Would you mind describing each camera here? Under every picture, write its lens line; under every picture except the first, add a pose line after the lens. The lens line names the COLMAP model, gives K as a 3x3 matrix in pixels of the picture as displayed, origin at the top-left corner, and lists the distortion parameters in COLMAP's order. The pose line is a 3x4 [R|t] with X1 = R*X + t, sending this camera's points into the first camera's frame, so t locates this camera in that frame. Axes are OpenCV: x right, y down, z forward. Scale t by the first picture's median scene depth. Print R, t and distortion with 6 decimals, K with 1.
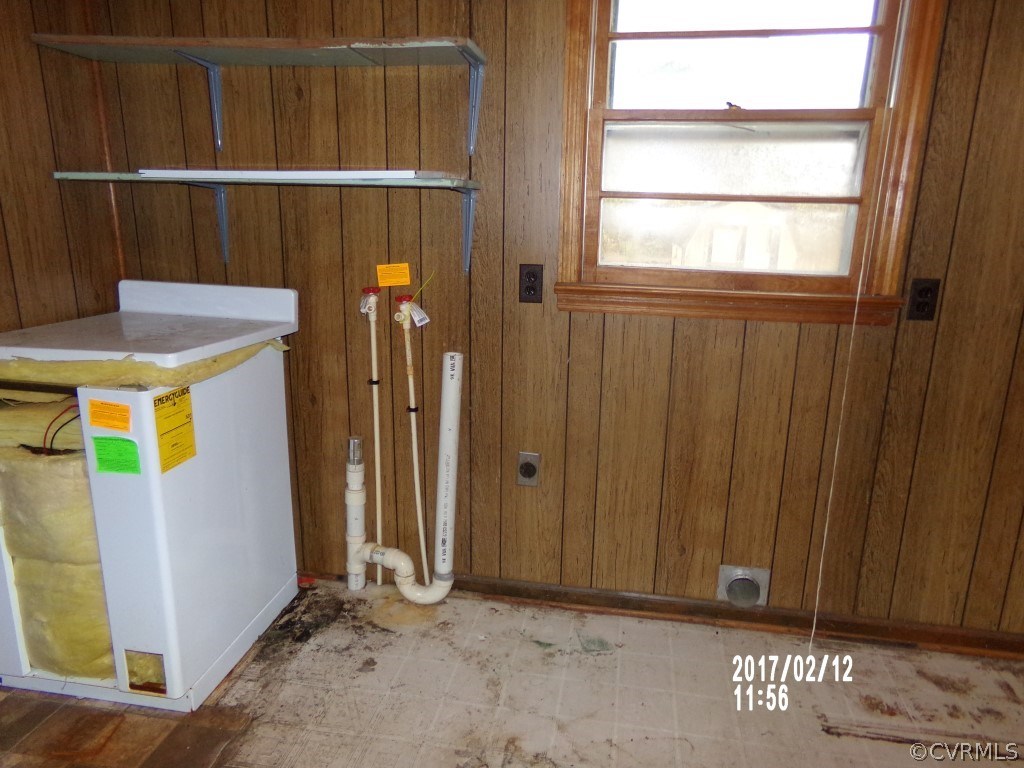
lens RADIAL K [[702.7, 0, 511.5], [0, 702.7, 380.9], [0, 0, 1]] dist [-0.003191, 0.011452]
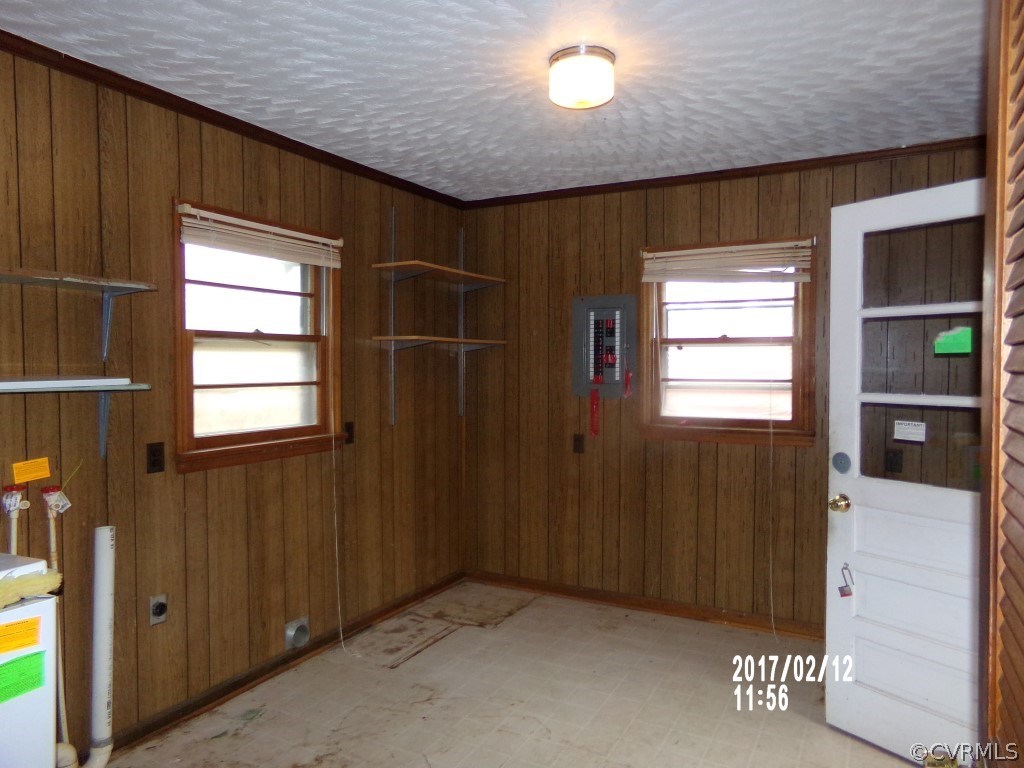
lens RADIAL K [[702.7, 0, 510.4], [0, 702.7, 385.1], [0, 0, 1]] dist [-0.003191, 0.011452]
pose [[0.317258, -0.049845, 0.947028, -0.957294], [0.237254, 0.971033, -0.028373, -0.075929], [-0.918182, 0.233687, 0.319894, -0.028748]]
